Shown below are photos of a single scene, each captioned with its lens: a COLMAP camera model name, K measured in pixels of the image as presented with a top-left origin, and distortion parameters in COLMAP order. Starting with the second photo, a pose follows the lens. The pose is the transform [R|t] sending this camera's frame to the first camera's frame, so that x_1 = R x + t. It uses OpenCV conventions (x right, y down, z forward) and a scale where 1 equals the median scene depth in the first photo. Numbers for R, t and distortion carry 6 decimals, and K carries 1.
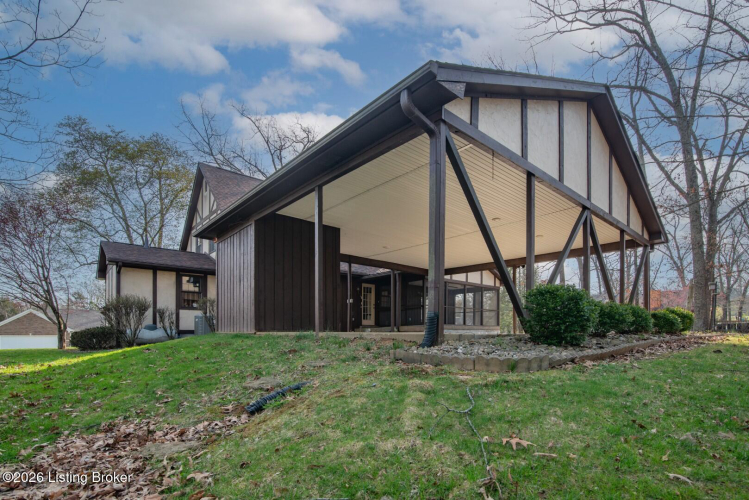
lens RADIAL K [[351.3, 0, 377.6], [0, 351.3, 302.7], [0, 0, 1]] dist [0.001349, -0.000470]
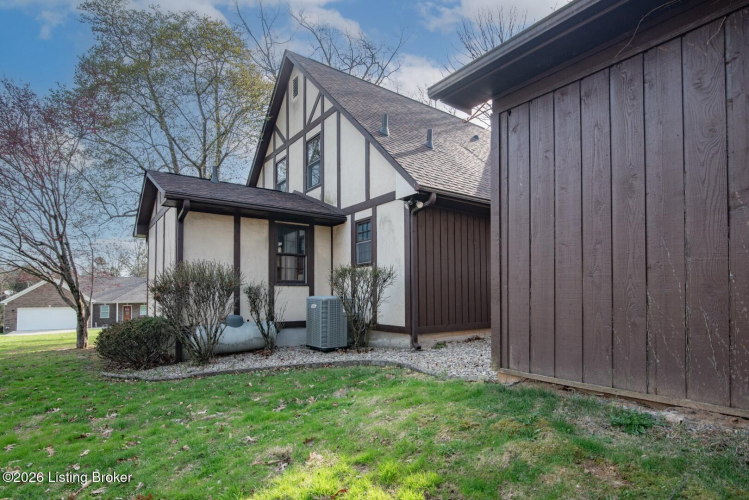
lens RADIAL K [[406.4, 0, 374.6], [0, 406.4, 249.6], [0, 0, 1]] dist [0.003001, 0.001547]
pose [[0.993870, -0.016711, -0.109288, -0.306241], [0.012594, 0.999189, -0.038253, -0.010725], [0.109839, 0.036643, 0.993274, 0.338383]]
